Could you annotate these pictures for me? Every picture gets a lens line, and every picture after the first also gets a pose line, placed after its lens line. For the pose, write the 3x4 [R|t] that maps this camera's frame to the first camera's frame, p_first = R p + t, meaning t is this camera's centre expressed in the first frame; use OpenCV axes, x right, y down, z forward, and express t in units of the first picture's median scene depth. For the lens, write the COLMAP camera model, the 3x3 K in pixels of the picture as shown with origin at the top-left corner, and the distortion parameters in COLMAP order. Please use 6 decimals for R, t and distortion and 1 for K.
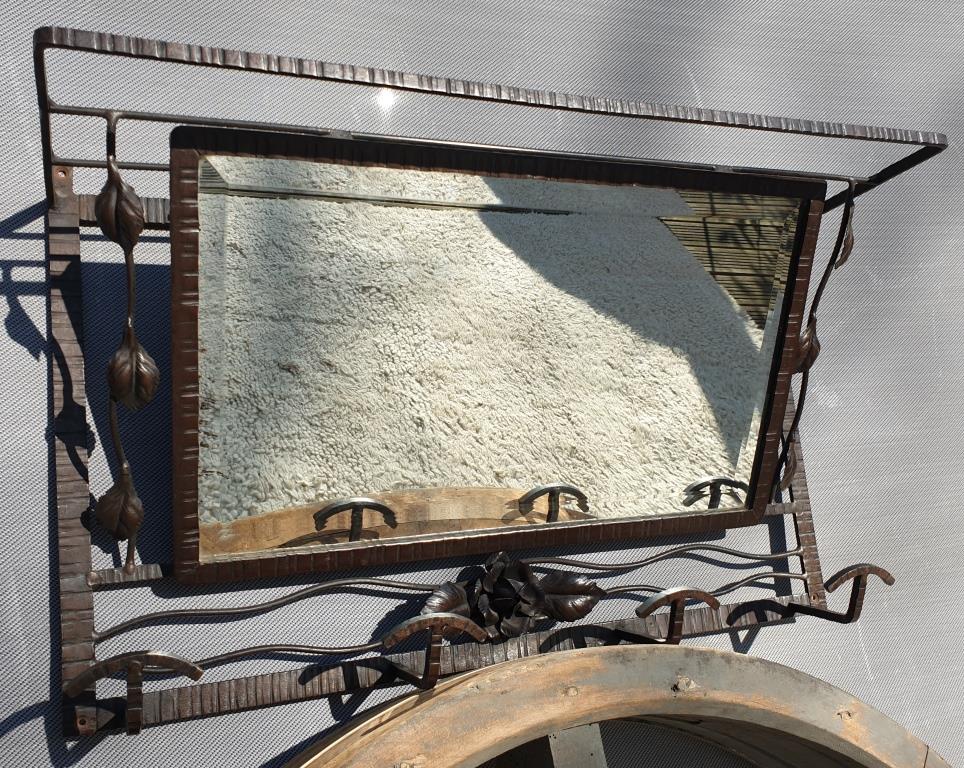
lens RADIAL K [[893.7, 0, 482.0], [0, 893.7, 384.0], [0, 0, 1]] dist [0.064770, -0.006918]
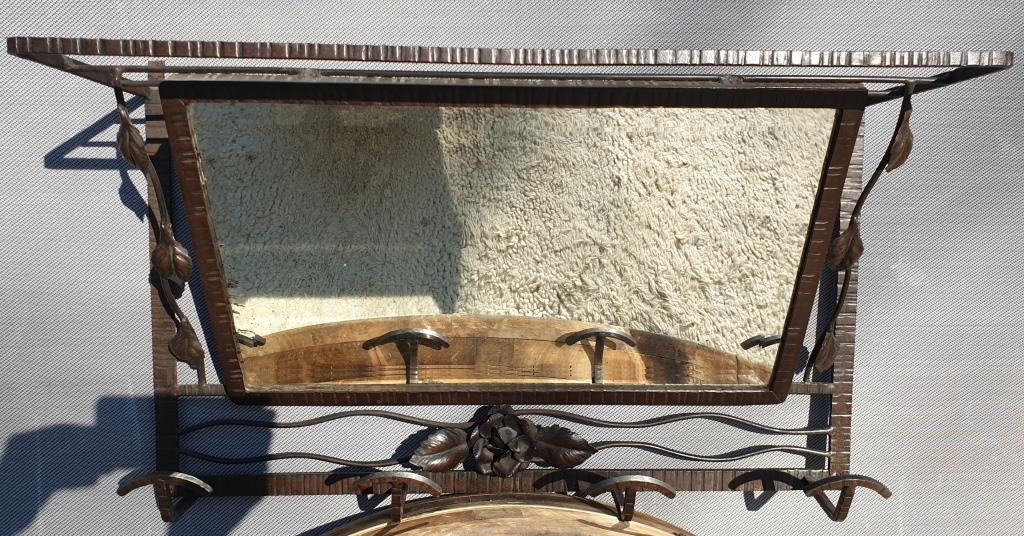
lens RADIAL K [[803.7, 0, 512.0], [0, 803.7, 268.0], [0, 0, 1]] dist [0.066193, -0.002690]
pose [[0.929888, 0.130804, -0.343802, 0.171282], [-0.035376, 0.962108, 0.270364, -0.122943], [0.366139, -0.239245, 0.899280, 0.052549]]
